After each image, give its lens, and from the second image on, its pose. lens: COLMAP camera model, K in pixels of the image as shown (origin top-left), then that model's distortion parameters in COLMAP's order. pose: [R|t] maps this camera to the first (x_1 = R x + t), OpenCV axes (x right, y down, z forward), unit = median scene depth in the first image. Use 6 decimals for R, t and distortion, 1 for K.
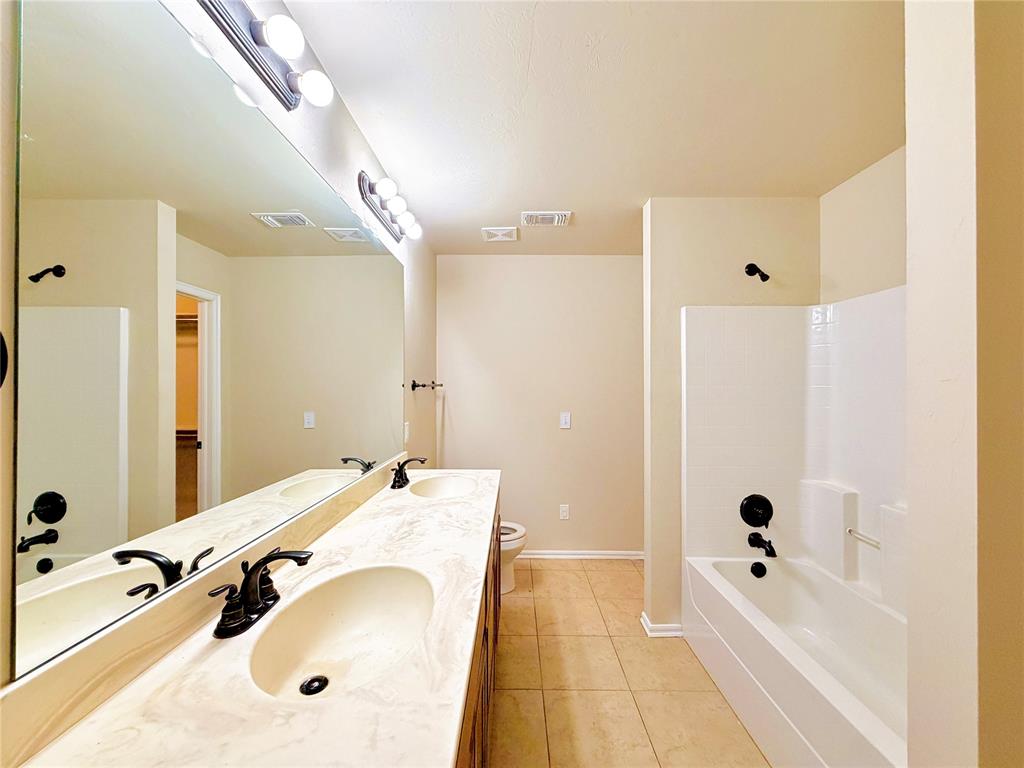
lens RADIAL K [[407.4, 0, 512.0], [0, 407.4, 384.0], [0, 0, 1]] dist [-0.001237, -0.000235]
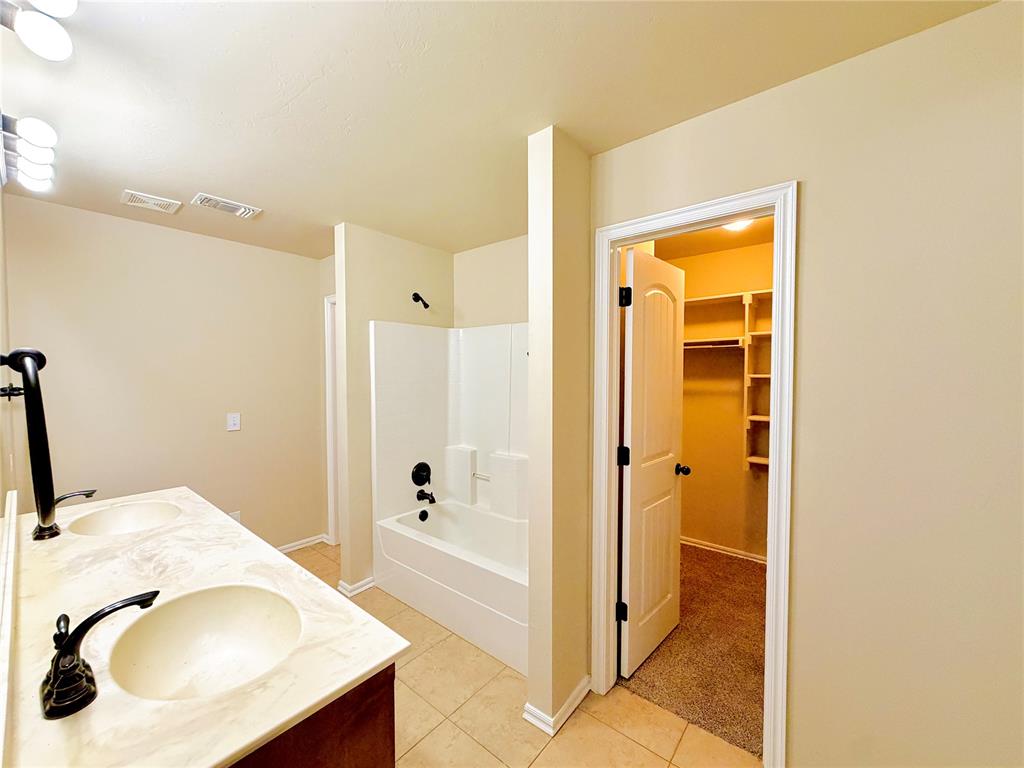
lens RADIAL K [[407.4, 0, 512.0], [0, 407.4, 384.0], [0, 0, 1]] dist [-0.001237, -0.000235]
pose [[0.629051, -0.027076, 0.776892, -0.279376], [-0.002254, 0.999325, 0.036654, -0.047098], [-0.777361, -0.024808, 0.628565, -0.104051]]
